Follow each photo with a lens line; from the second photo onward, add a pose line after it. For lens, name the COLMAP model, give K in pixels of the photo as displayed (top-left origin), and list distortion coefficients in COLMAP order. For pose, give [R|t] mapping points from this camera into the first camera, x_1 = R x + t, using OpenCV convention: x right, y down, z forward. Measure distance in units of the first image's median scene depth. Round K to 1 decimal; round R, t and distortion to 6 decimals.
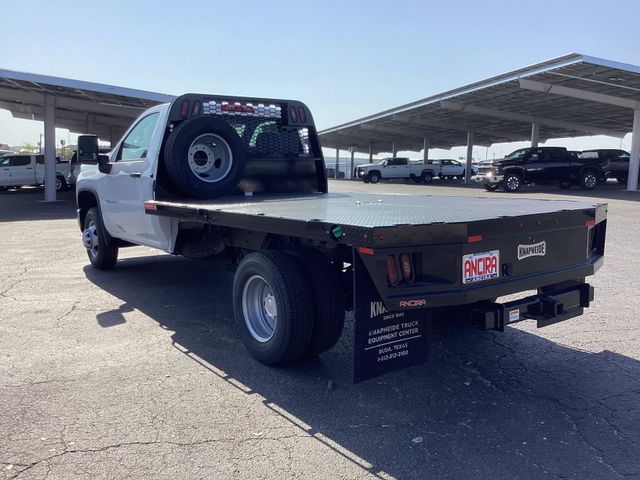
lens RADIAL K [[570.3, 0, 320.0], [0, 570.3, 240.0], [0, 0, 1]] dist [0.115615, -0.214061]
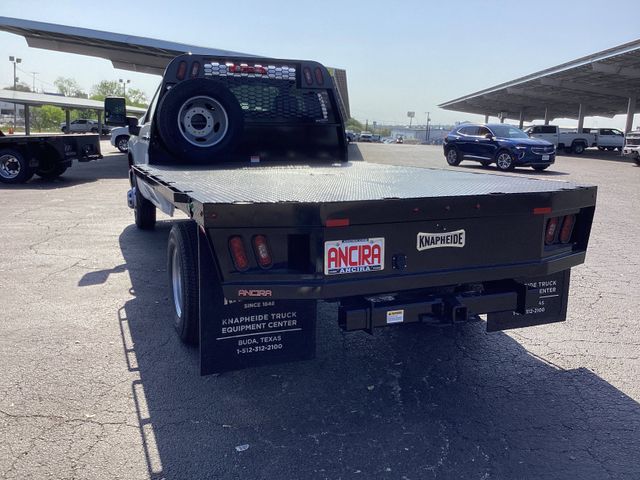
lens RADIAL K [[570.3, 0, 320.0], [0, 570.3, 240.0], [0, 0, 1]] dist [0.115615, -0.214061]
pose [[0.968312, 0.065638, -0.240962, 0.223776], [-0.051750, 0.996638, 0.063524, -0.014433], [0.244322, -0.049041, 0.968453, 0.091125]]
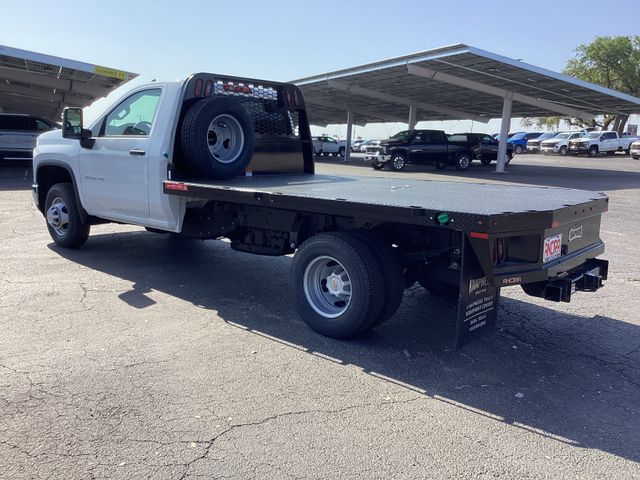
lens RADIAL K [[570.3, 0, 320.0], [0, 570.3, 240.0], [0, 0, 1]] dist [0.115615, -0.214061]
pose [[0.974177, -0.004031, 0.225751, -0.234154], [-0.006099, 0.999006, 0.044158, -0.010137], [-0.225705, -0.044394, 0.973184, -0.023457]]
